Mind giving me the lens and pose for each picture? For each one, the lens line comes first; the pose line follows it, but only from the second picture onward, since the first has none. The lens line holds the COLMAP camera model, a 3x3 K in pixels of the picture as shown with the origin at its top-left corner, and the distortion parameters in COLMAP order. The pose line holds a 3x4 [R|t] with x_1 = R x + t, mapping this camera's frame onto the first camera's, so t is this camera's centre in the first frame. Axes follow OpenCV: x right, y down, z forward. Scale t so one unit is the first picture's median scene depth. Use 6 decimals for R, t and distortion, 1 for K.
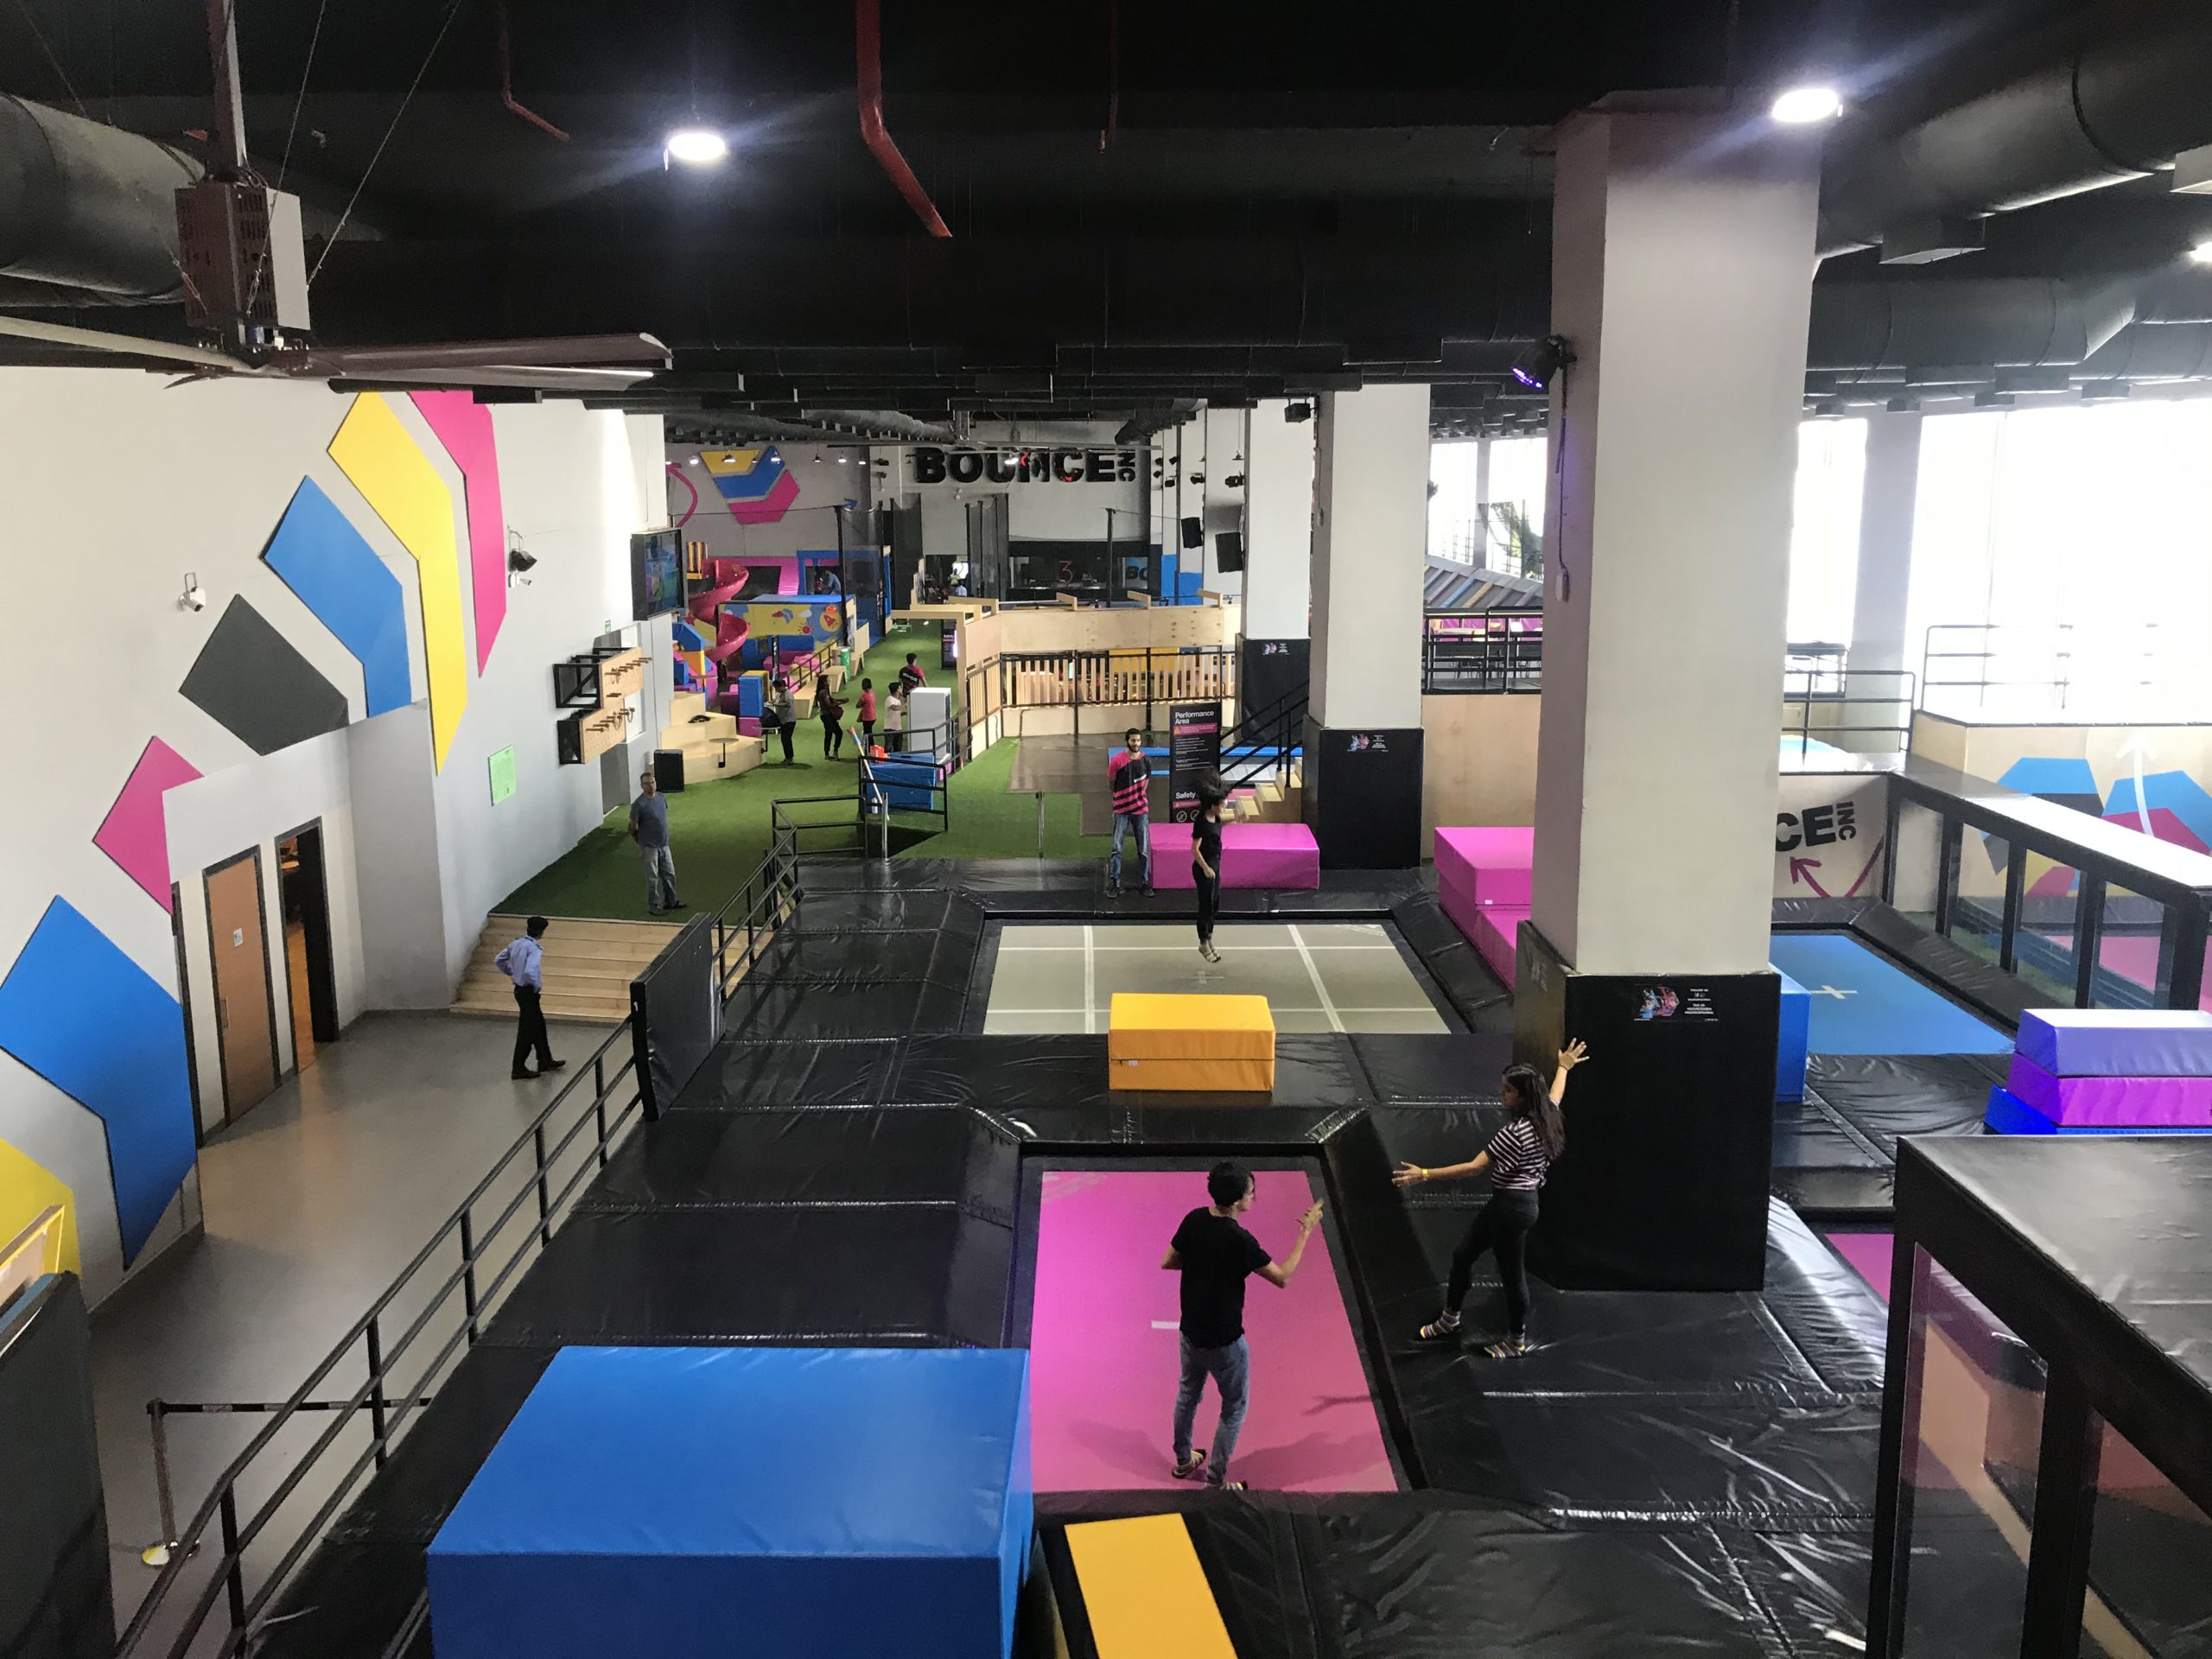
lens RADIAL K [[1794.6, 0, 1106.0], [0, 1794.6, 829.5], [0, 0, 1]] dist [0.003002, 0.000397]
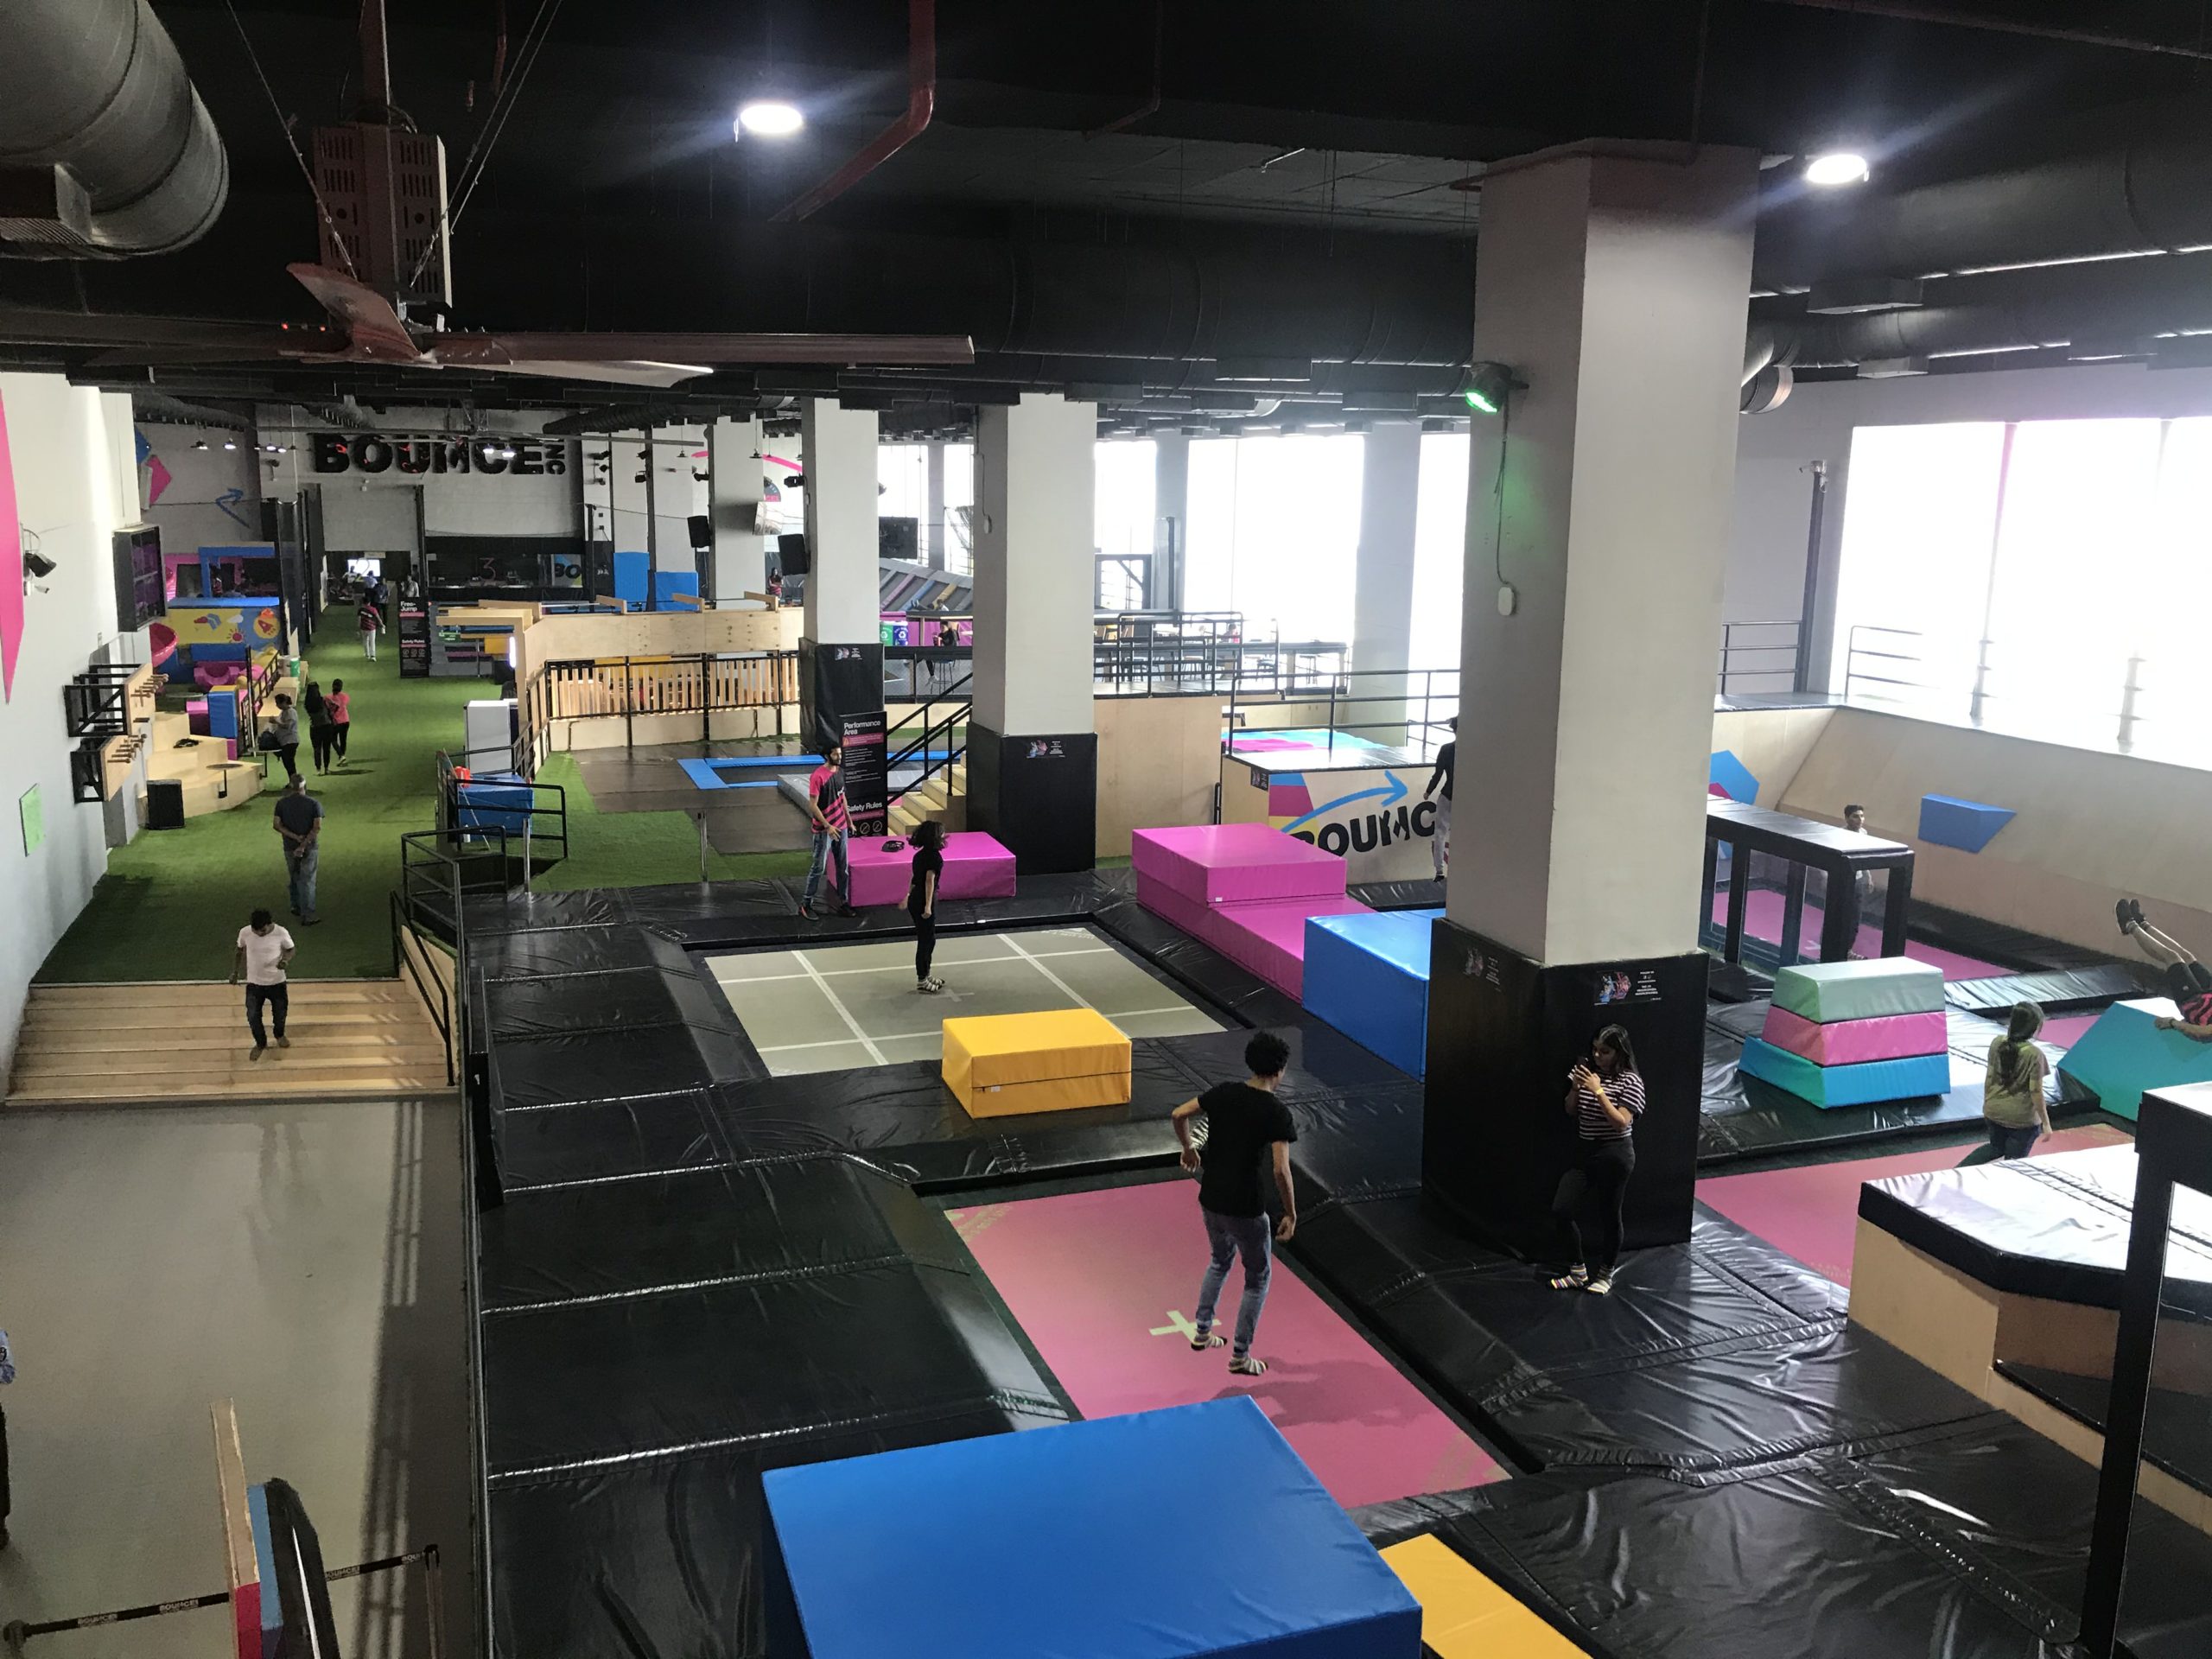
lens RADIAL K [[1799.6, 0, 1071.5], [0, 1799.6, 834.2], [0, 0, 1]] dist [0.029291, -0.066059]
pose [[0.941539, -0.049208, 0.333292, -0.147774], [0.047677, 0.998781, 0.012776, -0.010172], [-0.333514, 0.003861, 0.942737, 0.037100]]
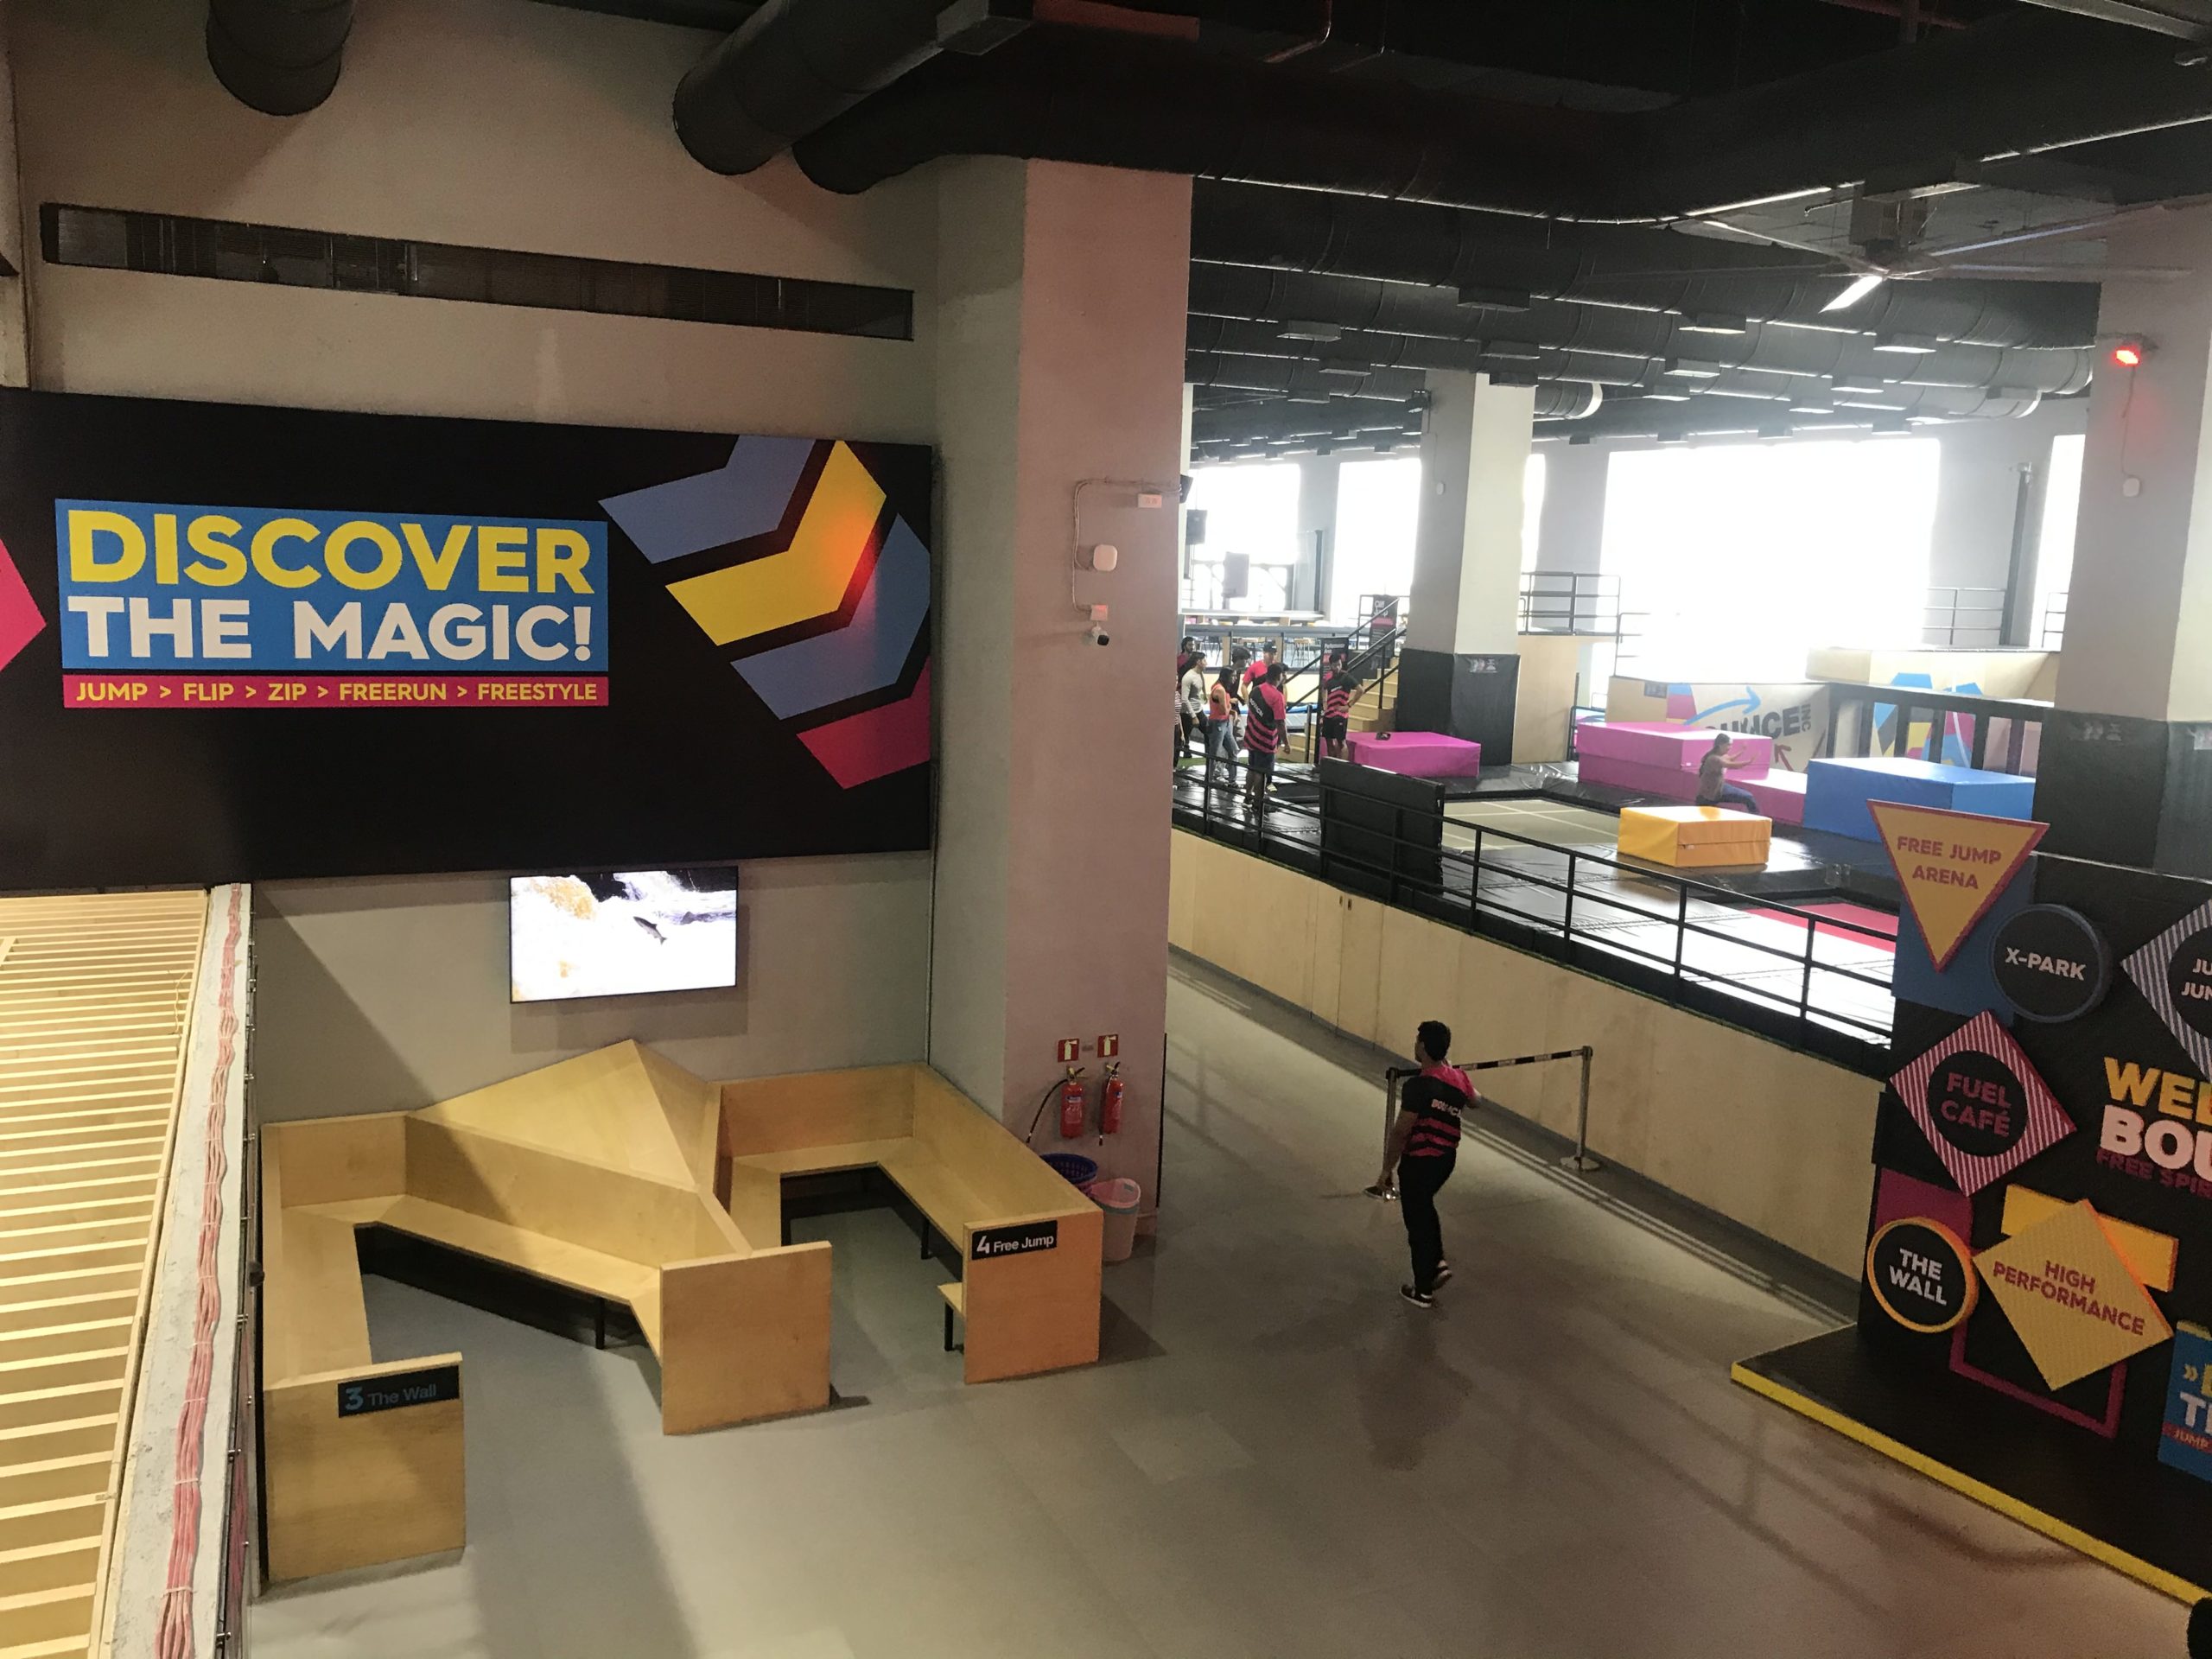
lens RADIAL K [[1794.6, 0, 1106.0], [0, 1794.6, 829.5], [0, 0, 1]] dist [0.003002, 0.000397]
pose [[0.906343, -0.032019, 0.421328, -0.523224], [0.043214, 0.998920, -0.017045, 0.064026], [-0.420328, 0.033656, 0.906748, -0.027625]]
